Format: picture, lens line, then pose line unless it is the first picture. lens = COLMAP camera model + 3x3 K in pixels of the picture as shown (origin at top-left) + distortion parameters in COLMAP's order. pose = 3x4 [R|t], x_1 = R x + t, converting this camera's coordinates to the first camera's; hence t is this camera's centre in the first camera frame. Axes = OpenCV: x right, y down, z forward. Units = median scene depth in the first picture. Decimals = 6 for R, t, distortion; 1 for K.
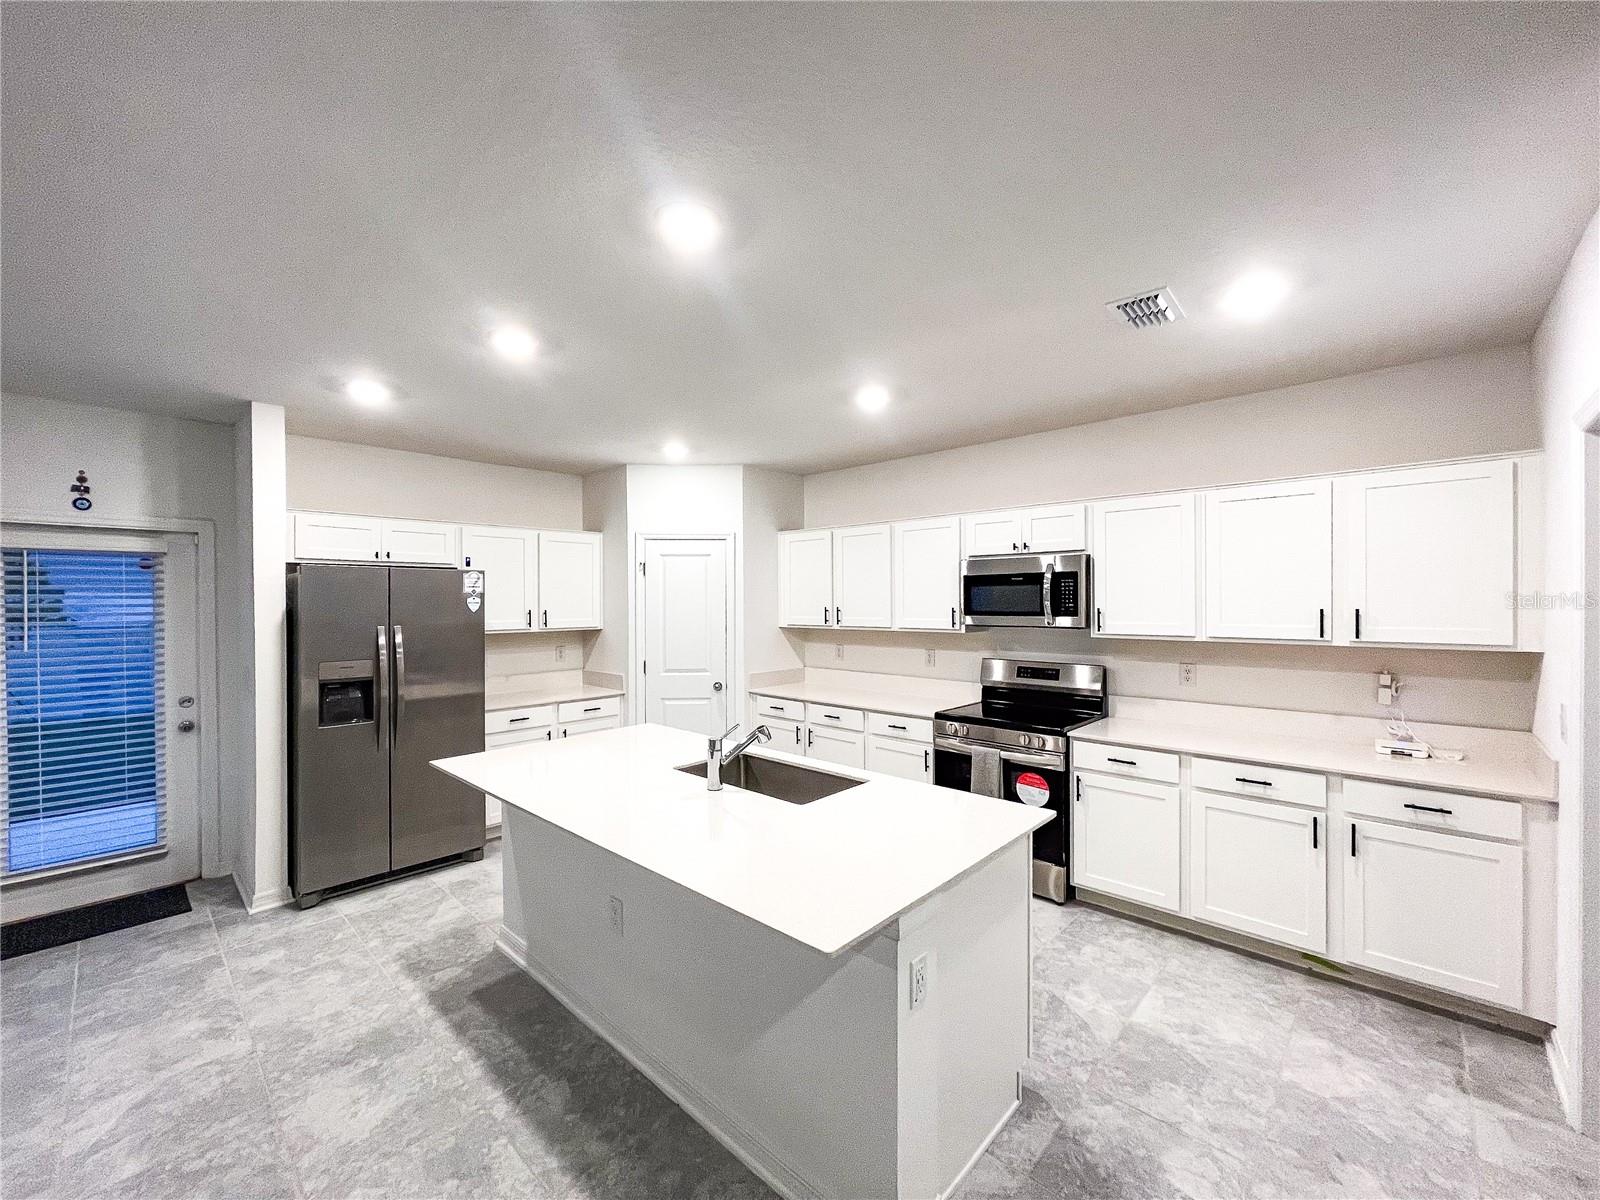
lens RADIAL K [[646.1, 0, 803.3], [0, 646.1, 600.6], [0, 0, 1]] dist [0.001496, -0.000020]
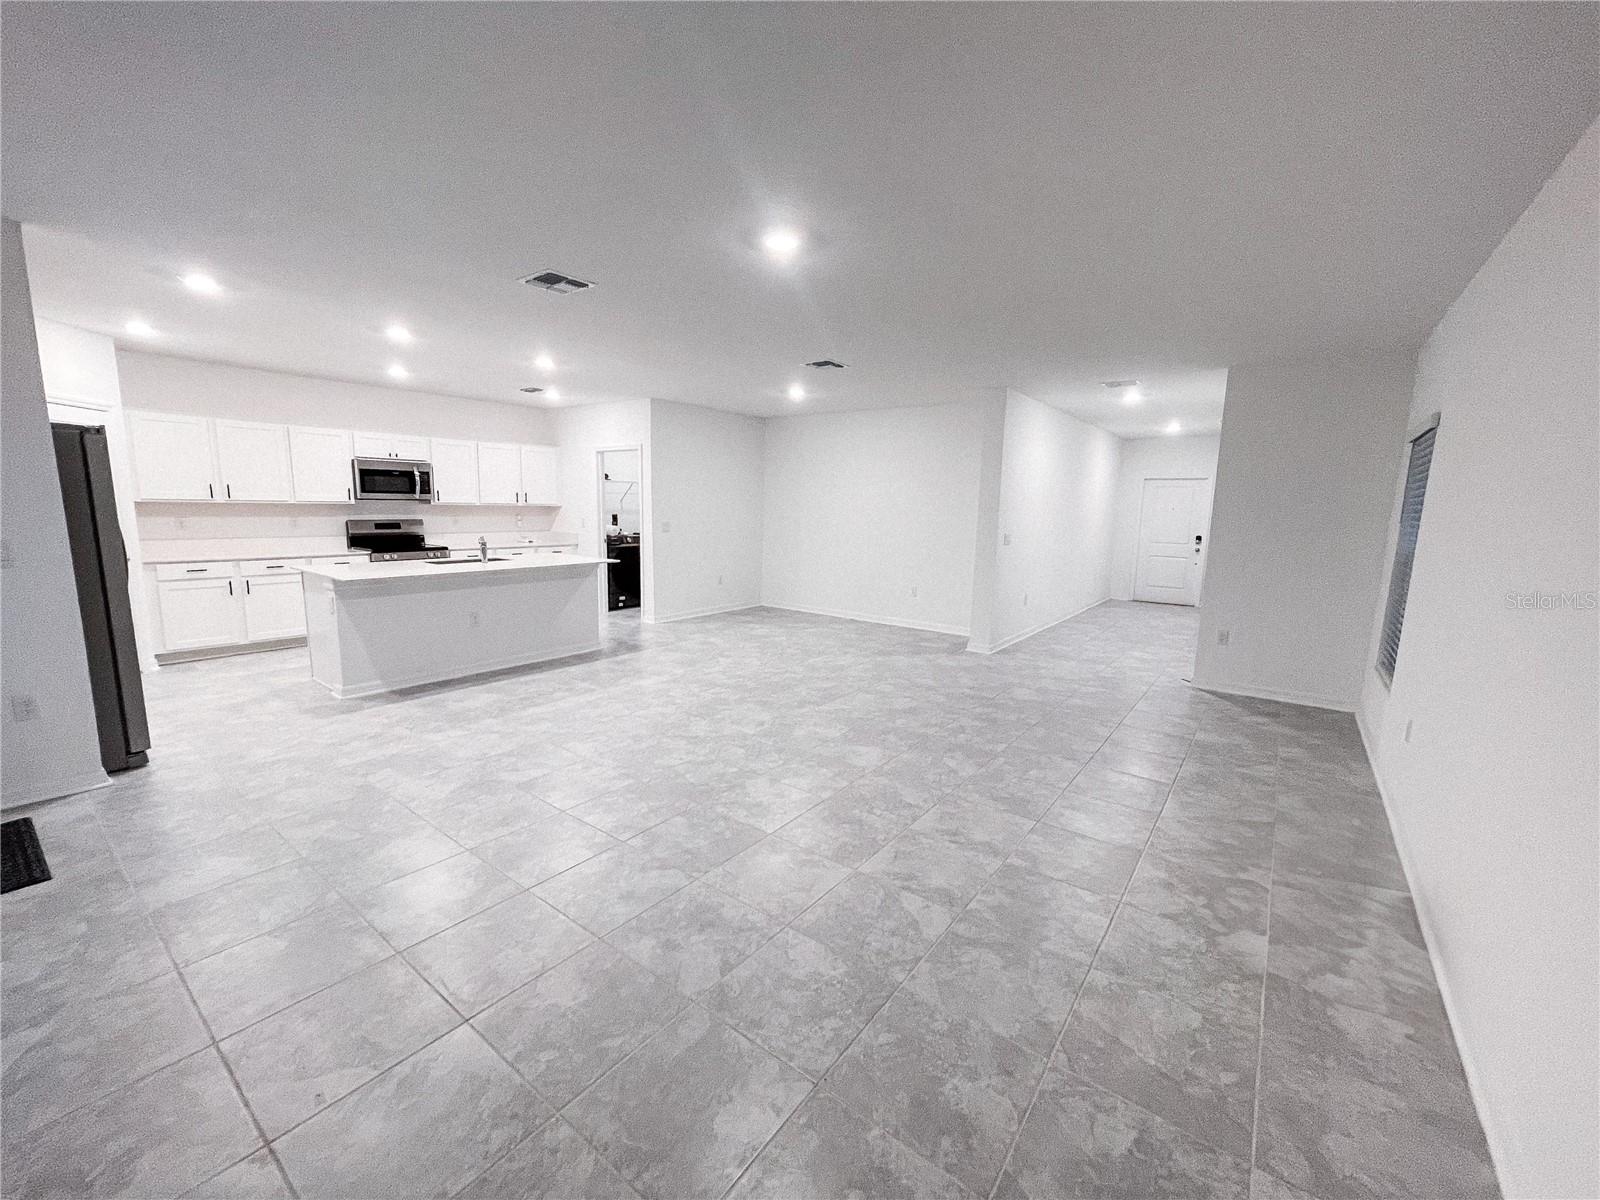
lens RADIAL K [[646.1, 0, 802.8], [0, 646.1, 602.0], [0, 0, 1]] dist [0.001496, -0.000020]
pose [[-0.096039, -0.153716, 0.983437, -1.916103], [-0.027397, 0.988038, 0.151760, 0.020795], [-0.995000, -0.012368, -0.099102, 0.034403]]
